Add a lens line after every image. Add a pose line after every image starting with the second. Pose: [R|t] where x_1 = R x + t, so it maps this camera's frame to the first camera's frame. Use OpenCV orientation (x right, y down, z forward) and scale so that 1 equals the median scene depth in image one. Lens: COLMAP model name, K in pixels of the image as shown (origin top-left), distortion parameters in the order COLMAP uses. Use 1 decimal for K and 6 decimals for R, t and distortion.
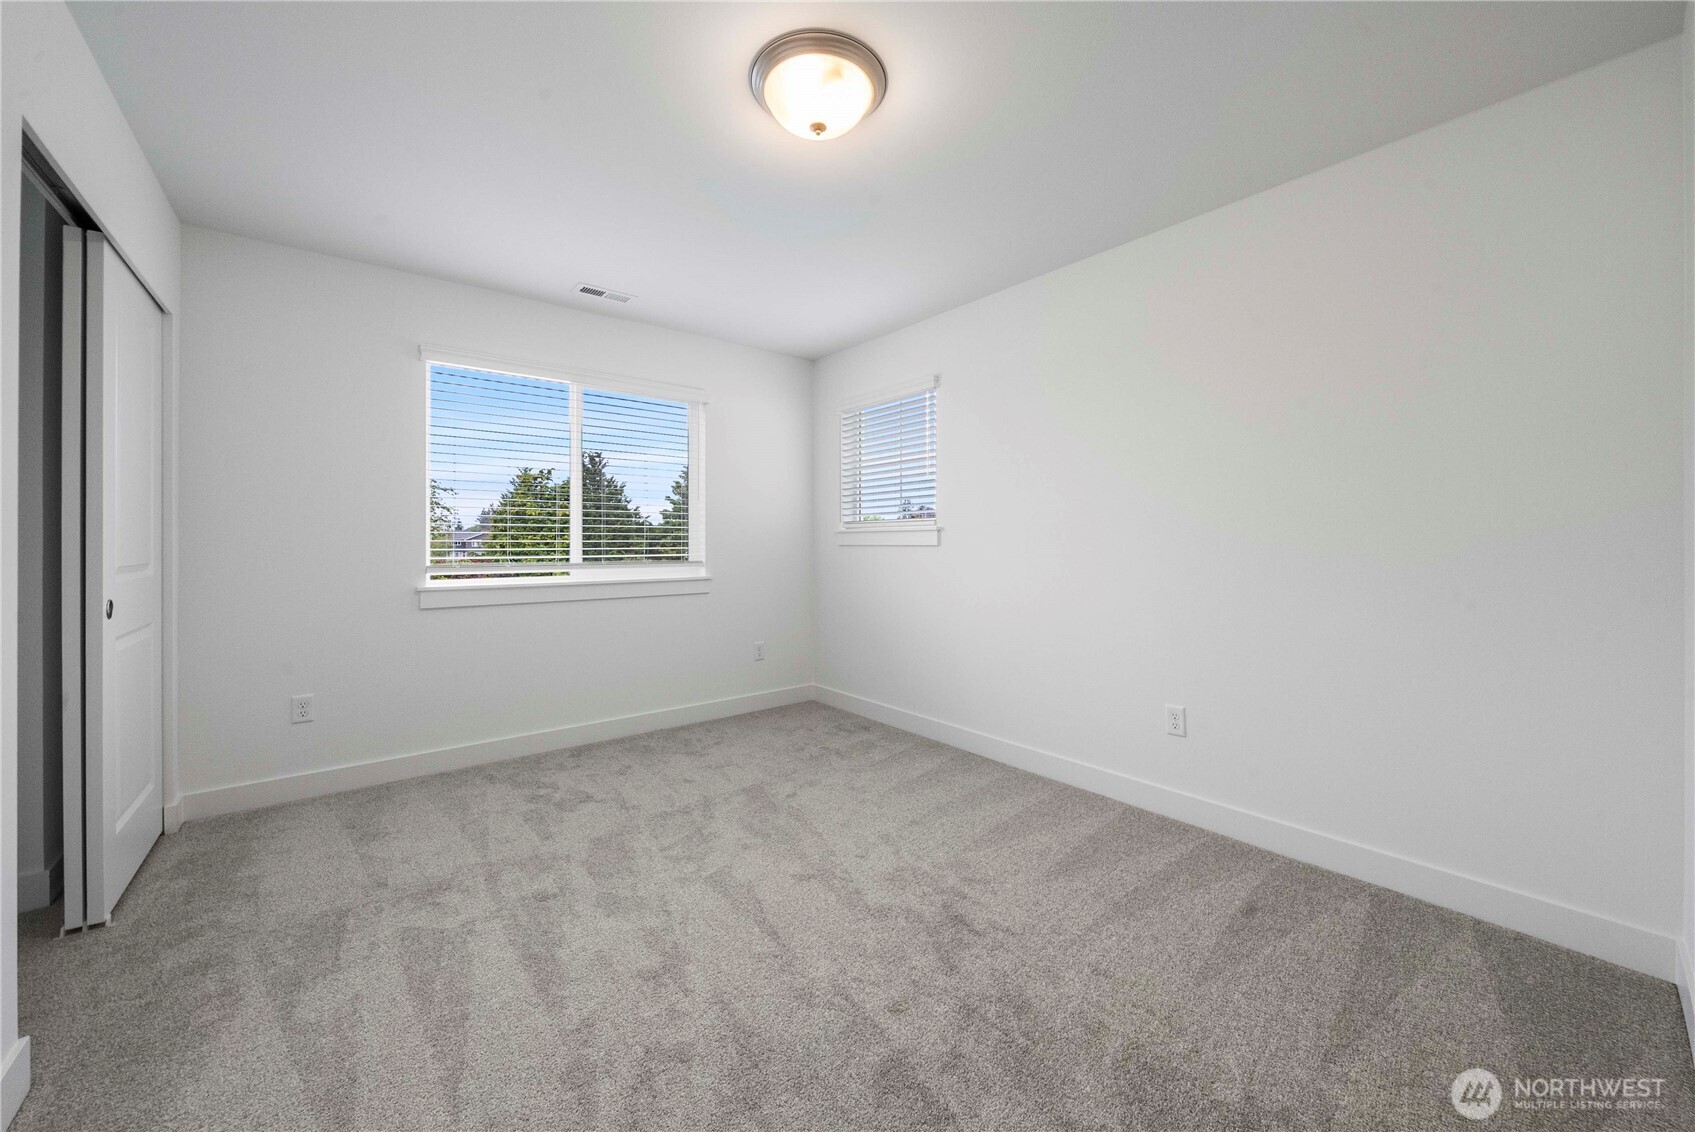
lens RADIAL K [[631.6, 0, 842.4], [0, 631.6, 540.5], [0, 0, 1]] dist [-0.003817, -0.000233]
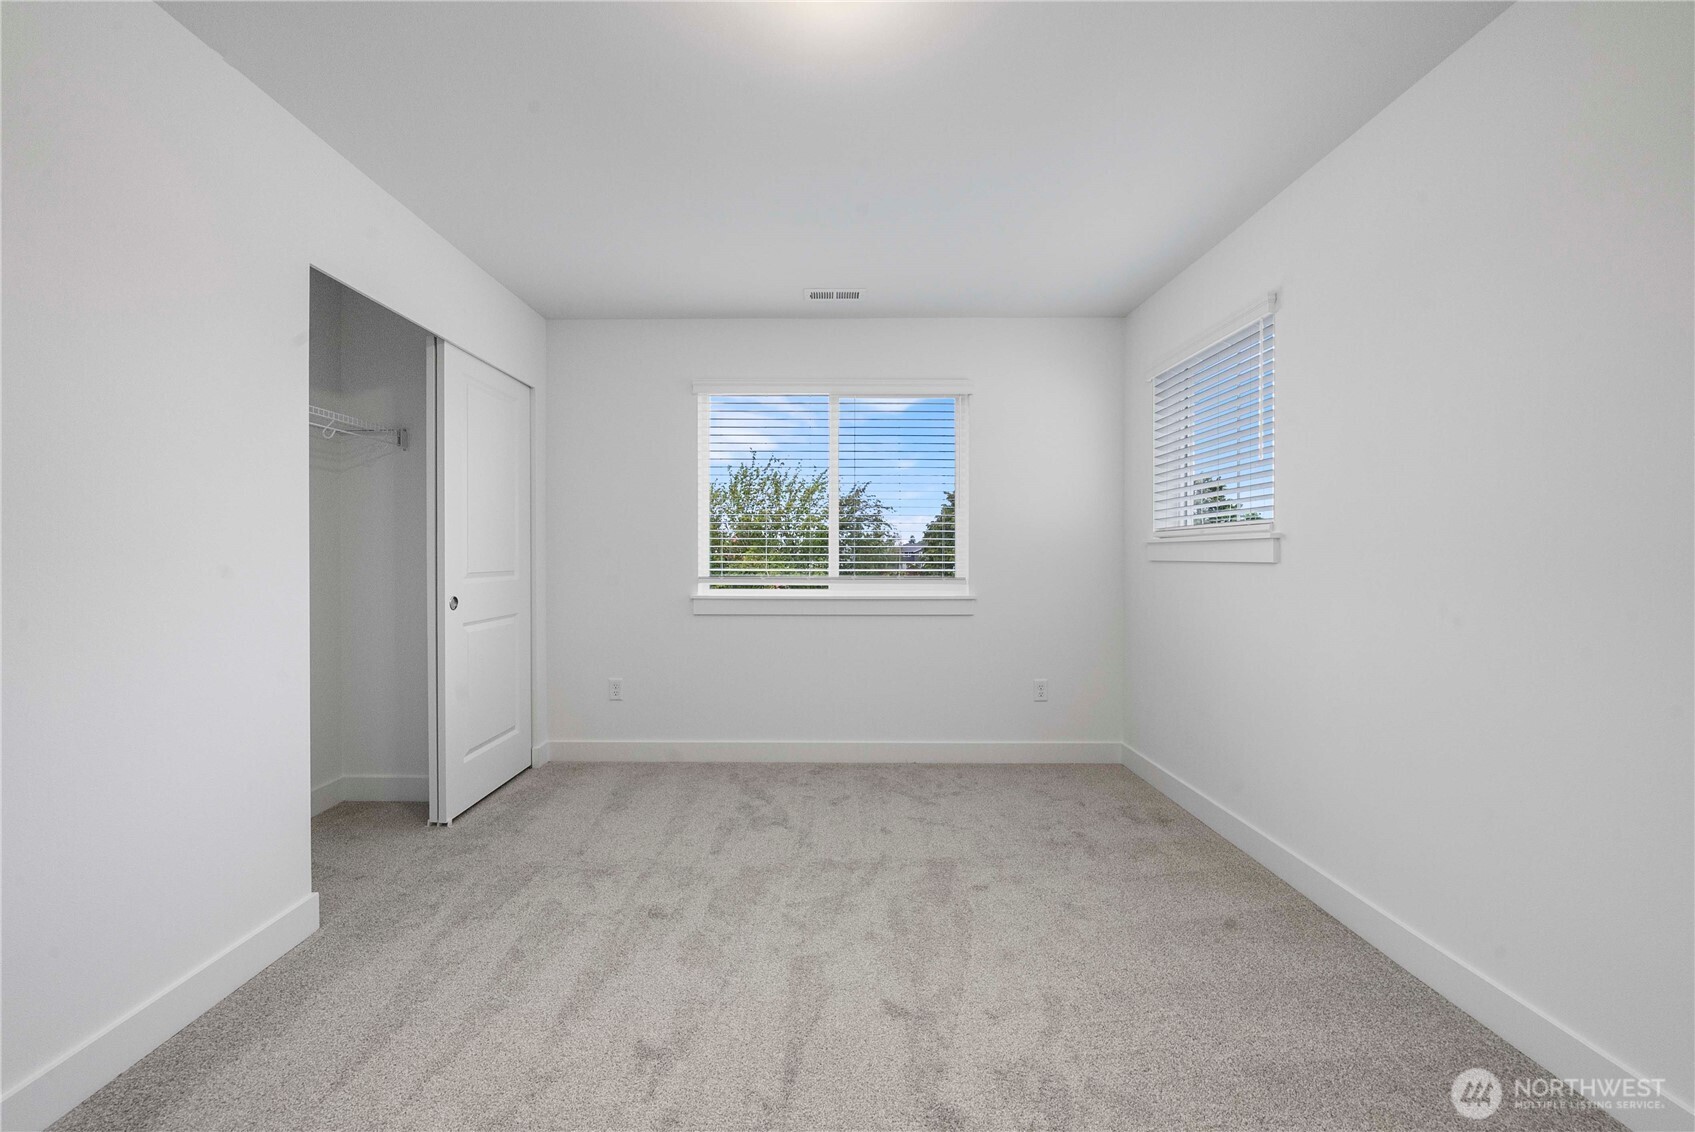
lens RADIAL K [[641.1, 0, 844.0], [0, 641.1, 557.6], [0, 0, 1]] dist [-0.002974, -0.000201]
pose [[0.774053, 0.004920, -0.633102, 0.272354], [-0.000543, 0.999975, 0.007107, -0.001896], [0.633121, -0.005157, 0.774036, 0.286016]]
